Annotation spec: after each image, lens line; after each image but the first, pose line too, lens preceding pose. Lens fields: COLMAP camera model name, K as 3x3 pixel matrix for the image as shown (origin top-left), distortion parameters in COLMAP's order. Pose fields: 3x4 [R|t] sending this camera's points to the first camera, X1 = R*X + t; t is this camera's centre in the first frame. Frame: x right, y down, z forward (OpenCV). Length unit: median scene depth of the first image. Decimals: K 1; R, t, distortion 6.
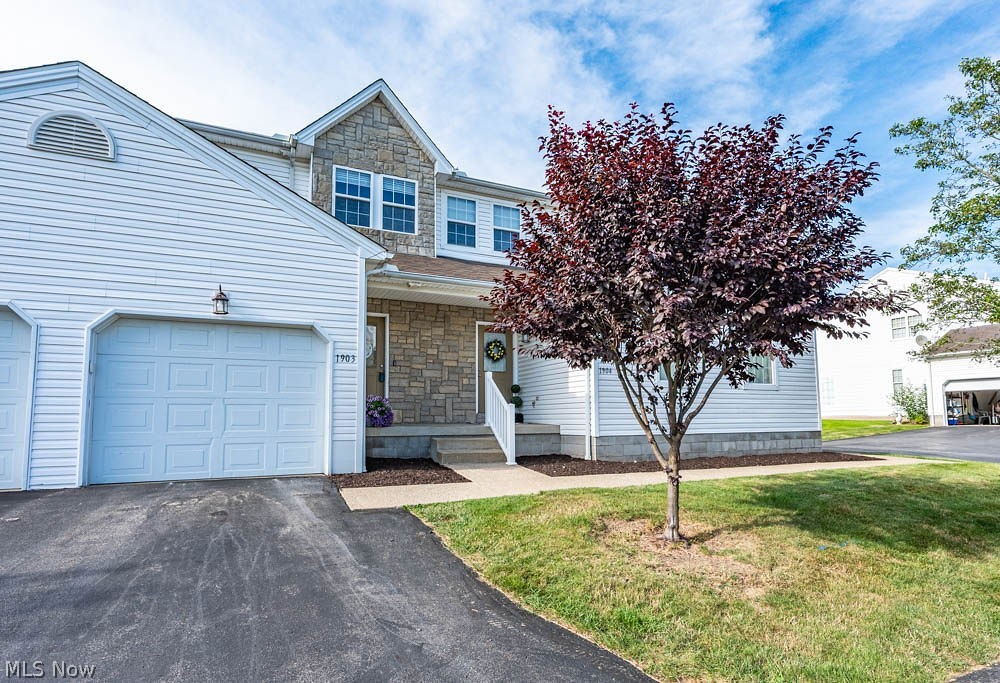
lens RADIAL K [[500.2, 0, 499.3], [0, 500.2, 342.6], [0, 0, 1]] dist [-0.001557, -0.000124]
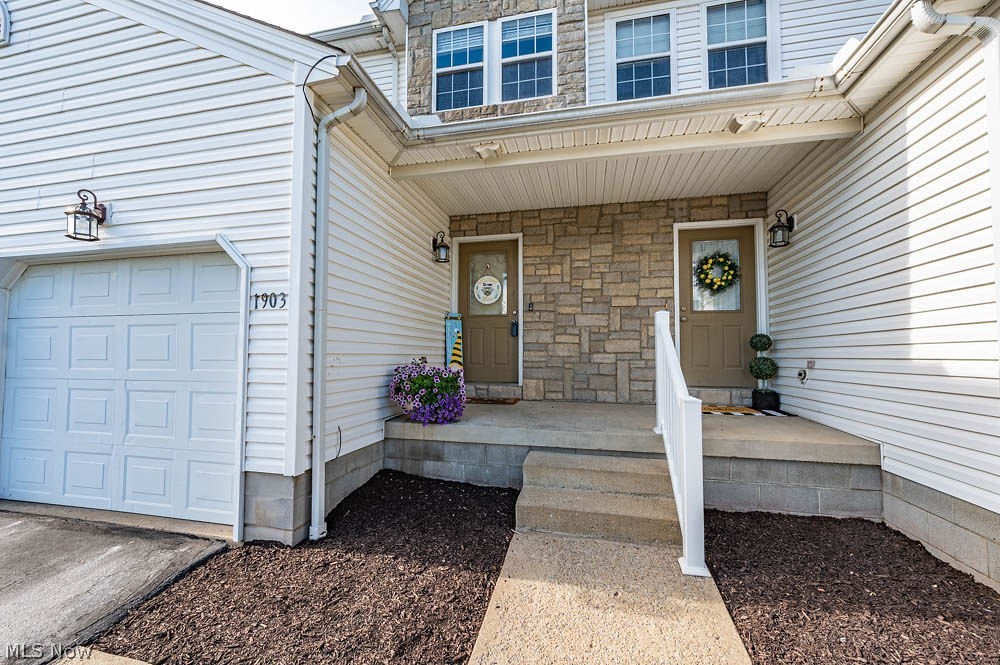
lens RADIAL K [[407.9, 0, 498.6], [0, 407.9, 332.9], [0, 0, 1]] dist [-0.001900, -0.000204]
pose [[0.803377, -0.028838, -0.594772, 0.068501], [0.081873, 0.994690, 0.062361, 0.037070], [0.589815, -0.098796, 0.801472, 0.538757]]
